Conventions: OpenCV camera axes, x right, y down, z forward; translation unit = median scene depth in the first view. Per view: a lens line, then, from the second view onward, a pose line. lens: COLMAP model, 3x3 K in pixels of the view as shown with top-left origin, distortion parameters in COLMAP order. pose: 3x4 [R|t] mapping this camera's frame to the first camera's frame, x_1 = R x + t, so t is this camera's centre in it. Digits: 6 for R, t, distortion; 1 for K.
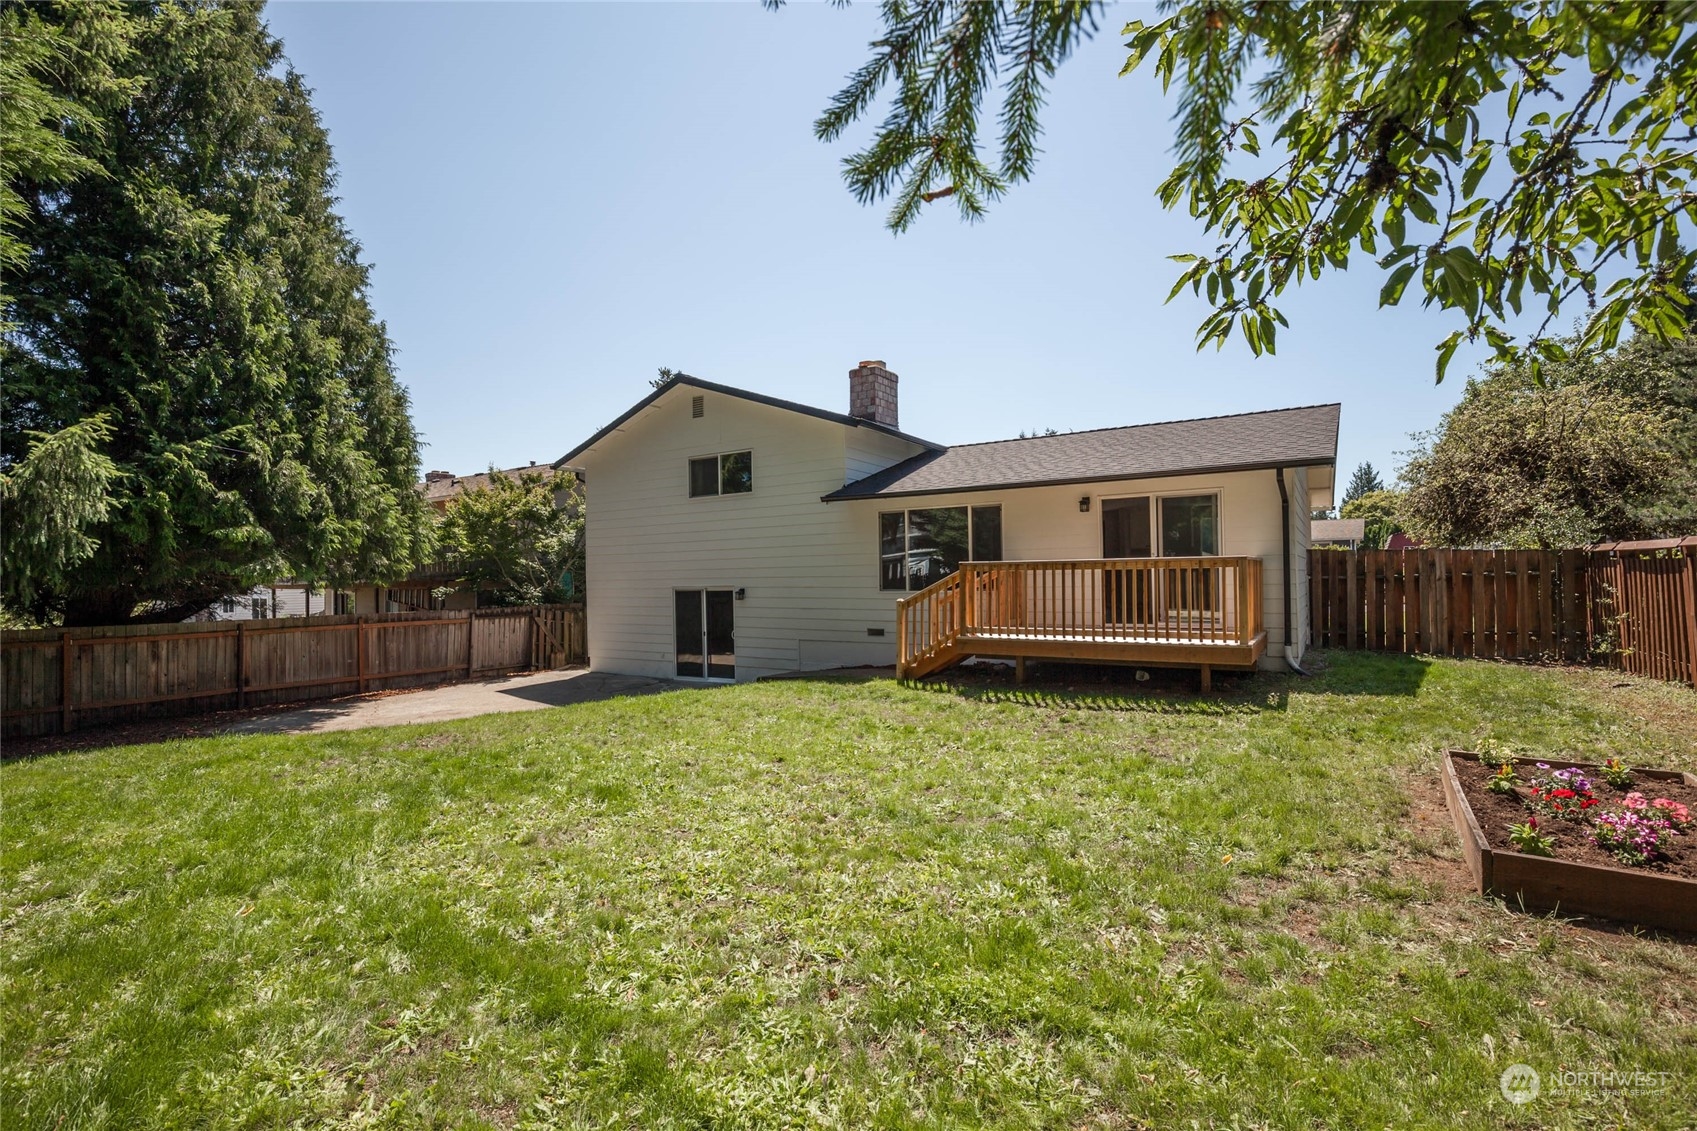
lens RADIAL K [[786.3, 0, 846.2], [0, 786.3, 568.9], [0, 0, 1]] dist [-0.046095, 0.014729]
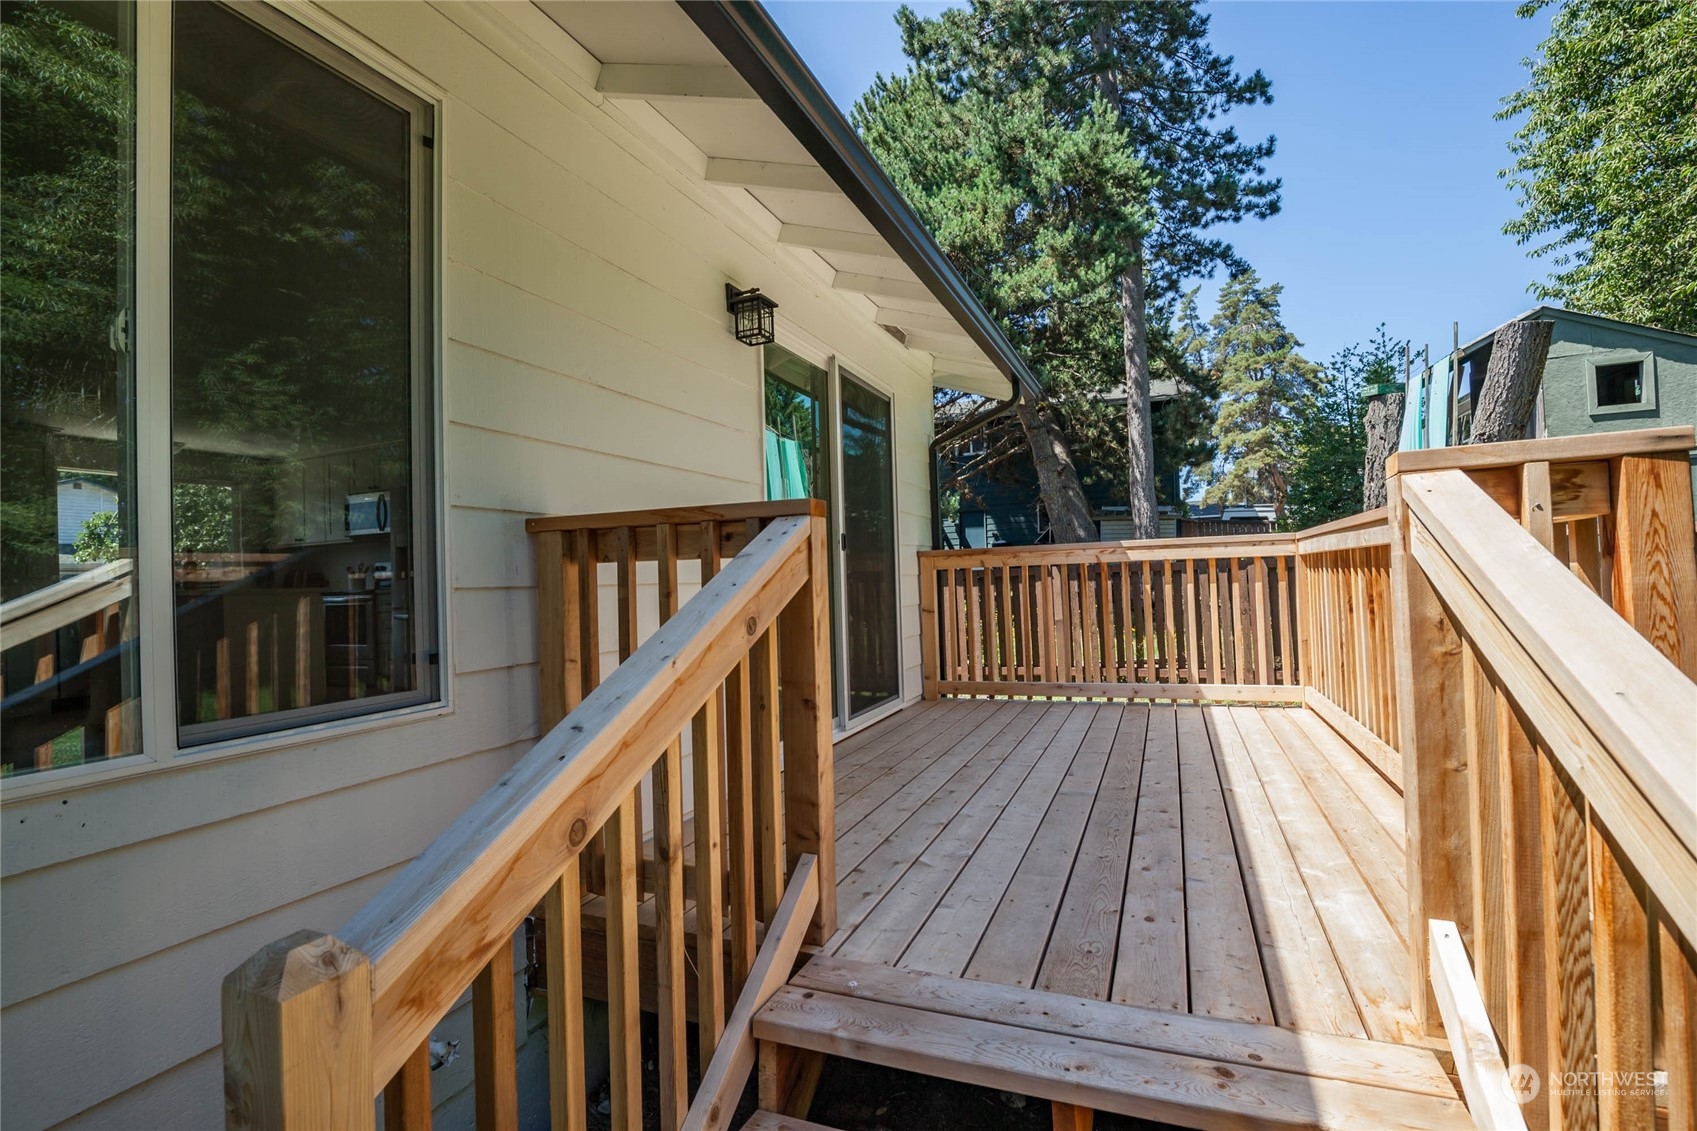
lens RADIAL K [[786.3, 0, 846.2], [0, 786.3, 568.9], [0, 0, 1]] dist [-0.046095, 0.014729]
pose [[-0.185673, 0.038749, 0.981847, 0.039589], [0.027909, 0.999027, -0.034149, 0.010120], [-0.982215, 0.021062, -0.186574, 0.885463]]
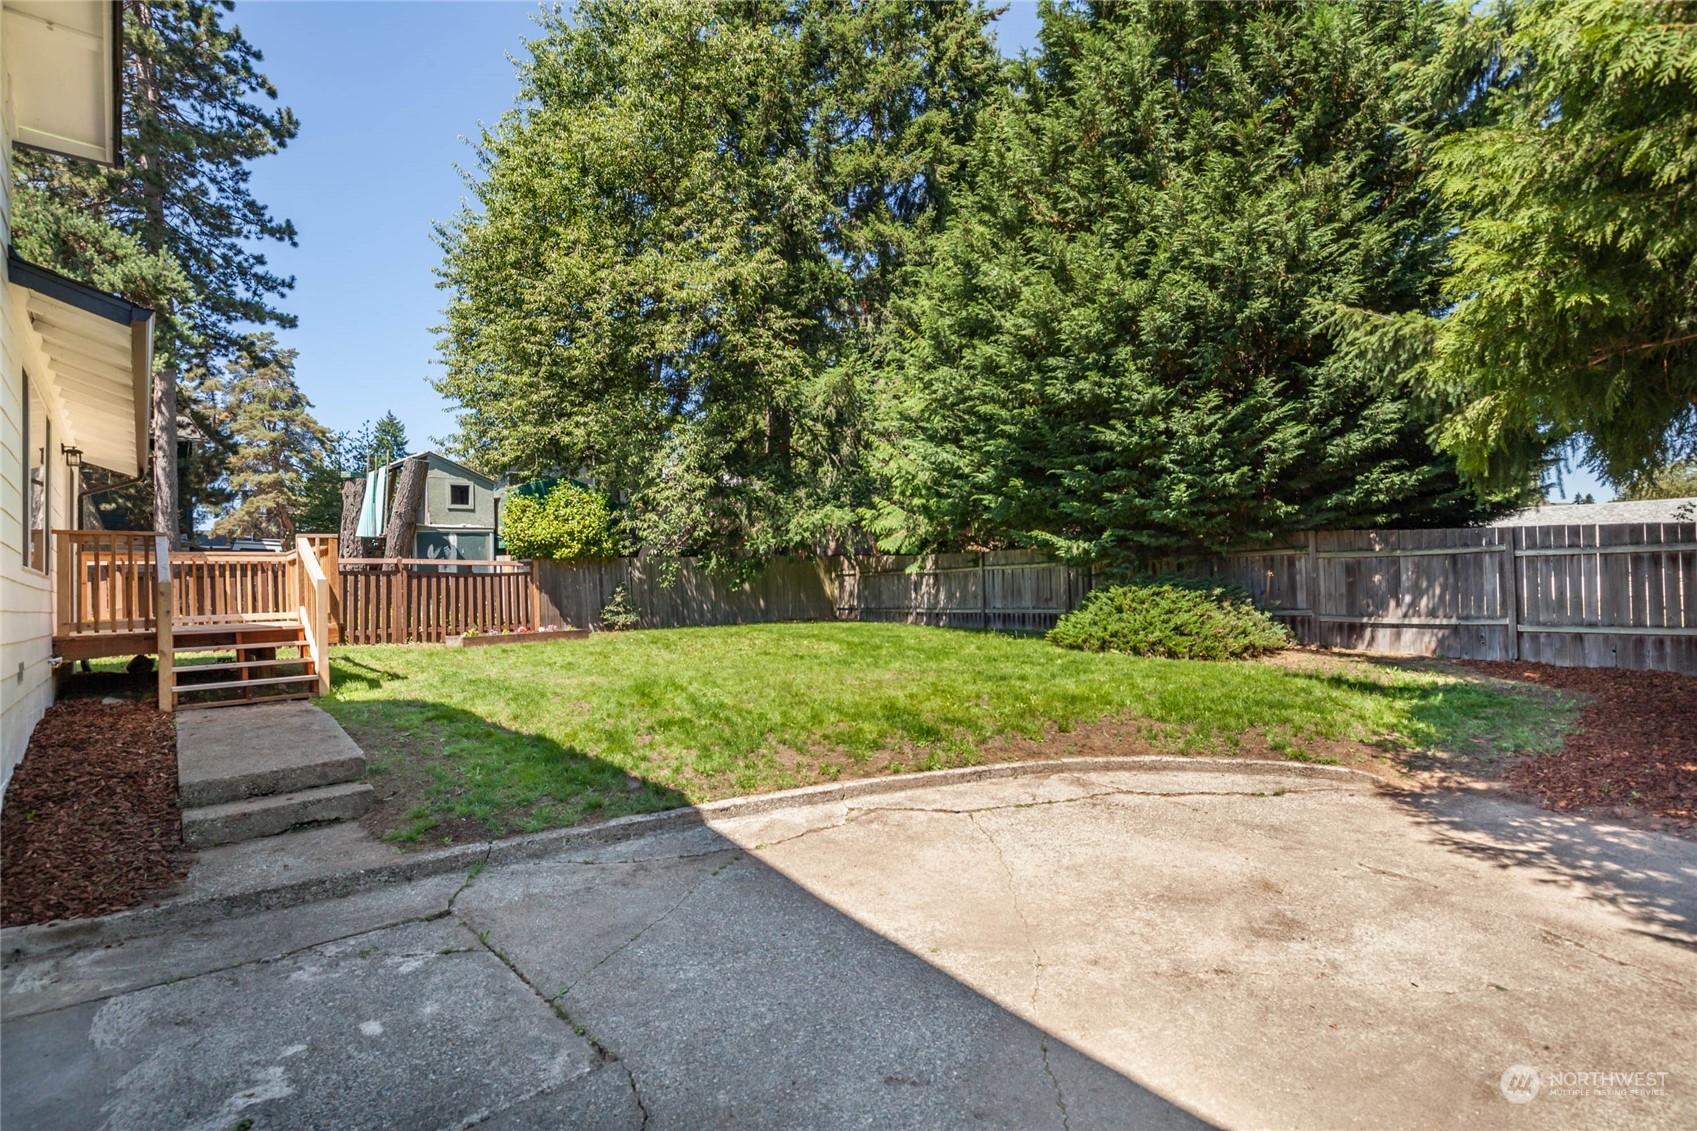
lens RADIAL K [[786.3, 0, 846.2], [0, 786.3, 568.9], [0, 0, 1]] dist [-0.046095, 0.014729]
pose [[-0.969099, 0.051688, 0.241197, -0.441666], [0.043431, 0.998278, -0.039431, 0.064971], [-0.242820, -0.027737, -0.969675, 1.283512]]
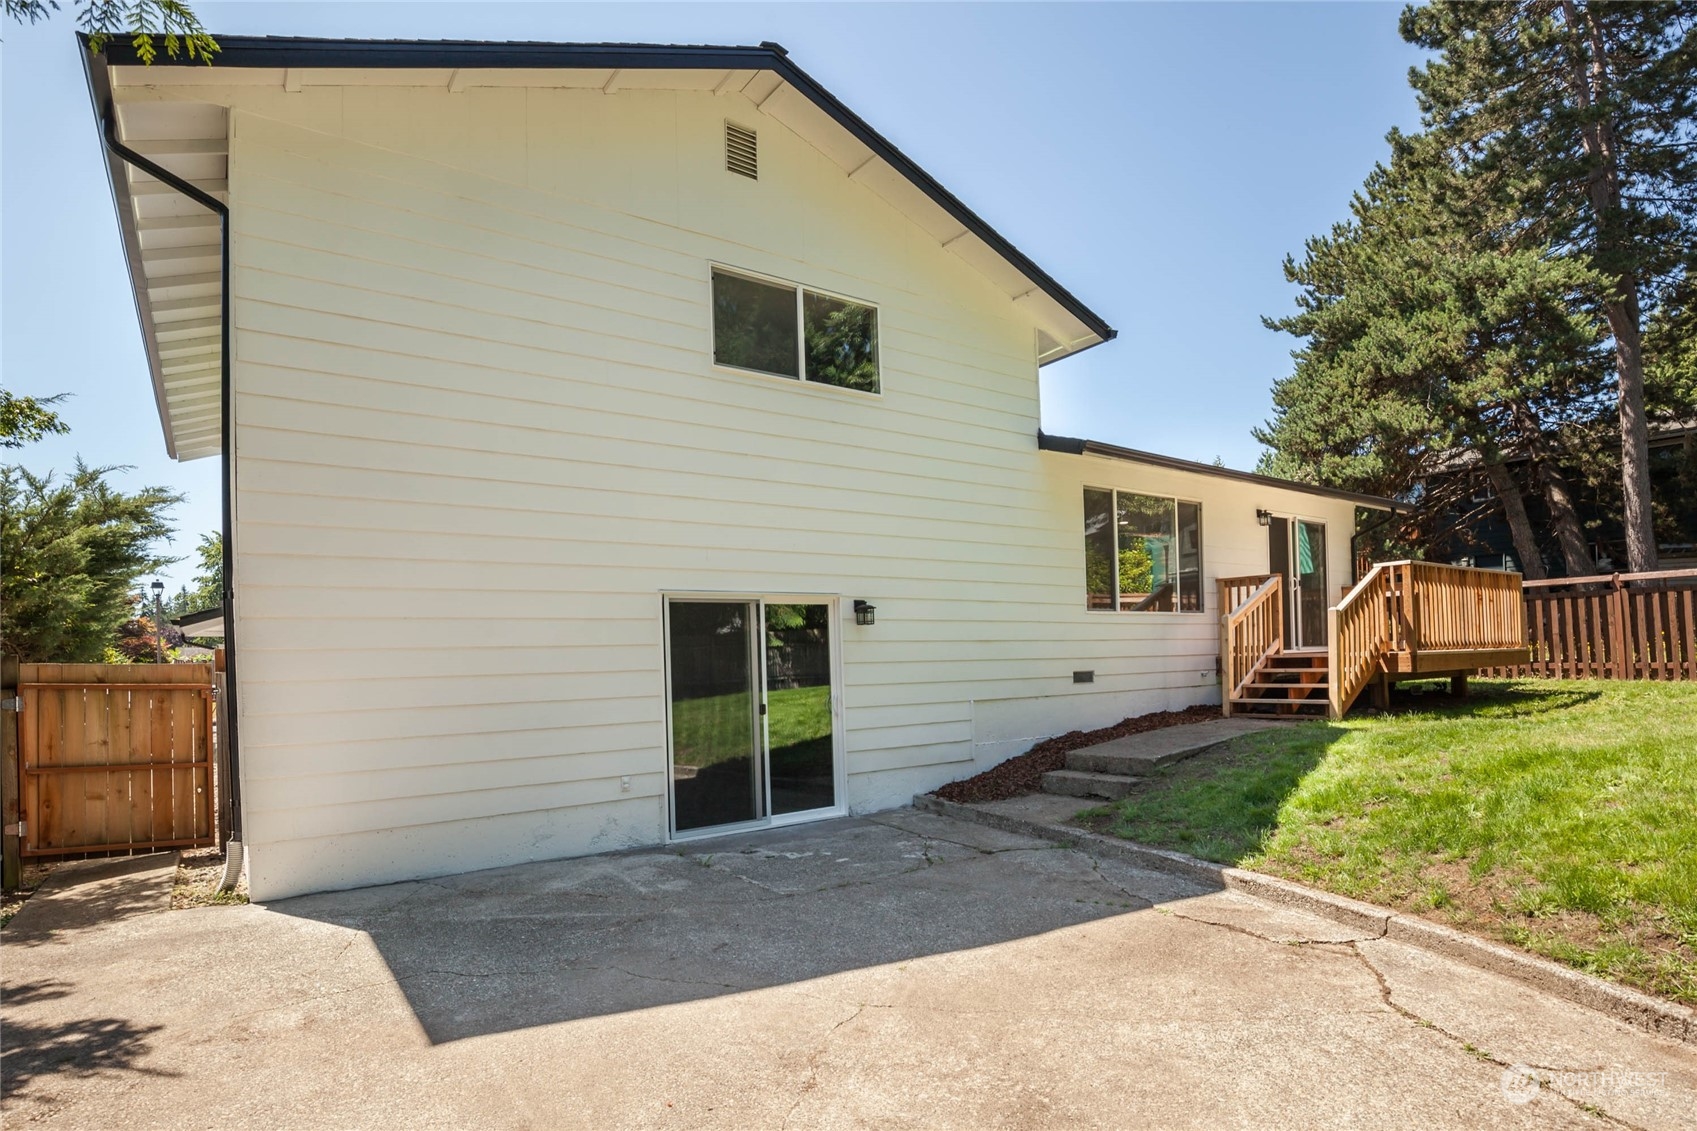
lens RADIAL K [[879.1, 0, 850.1], [0, 879.1, 632.4], [0, 0, 1]] dist [-0.020423, -0.000087]
pose [[0.357149, 0.031202, 0.933526, -0.693369], [0.011586, 0.999217, -0.037830, 0.071400], [-0.933976, 0.024327, 0.356508, 0.946255]]
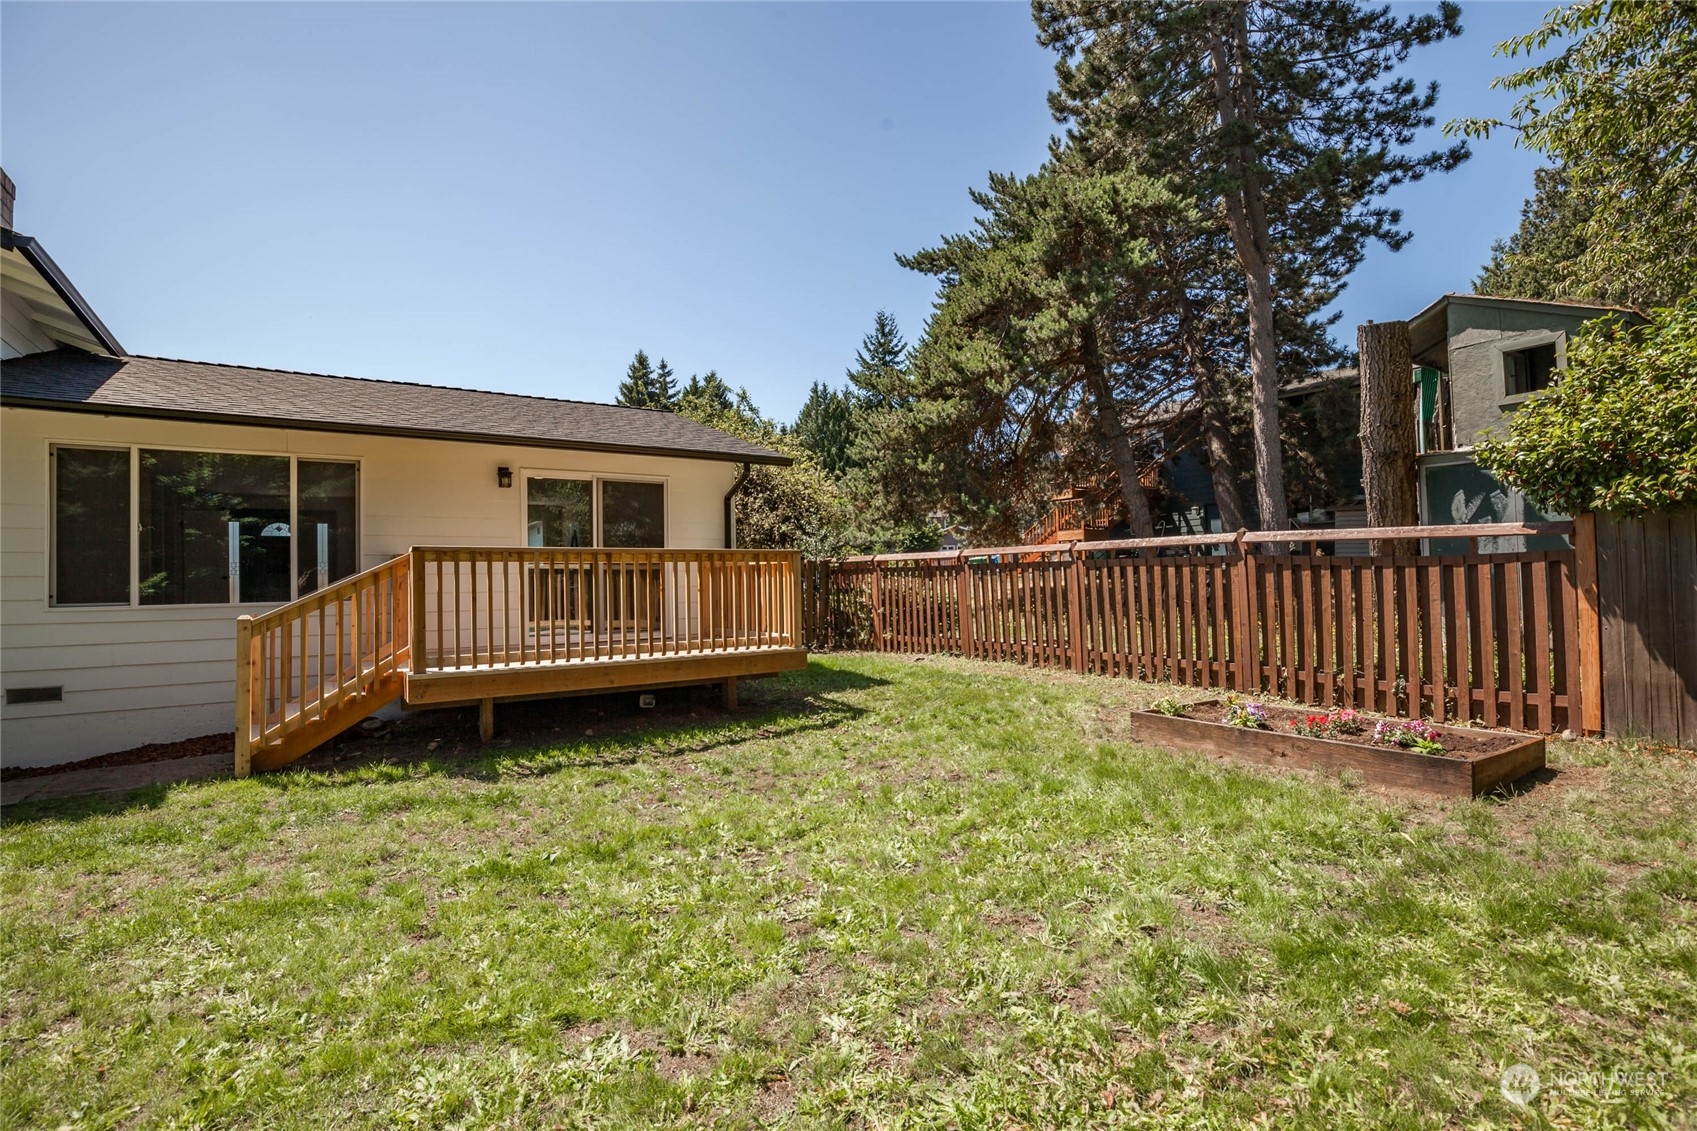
lens RADIAL K [[773.8, 0, 838.7], [0, 773.8, 562.6], [0, 0, 1]] dist [-0.001178, -0.011124]
pose [[0.383000, 0.031954, 0.923196, -0.202028], [0.001749, 0.999375, -0.035317, 0.019351], [-0.923747, 0.015141, 0.382704, 0.391602]]
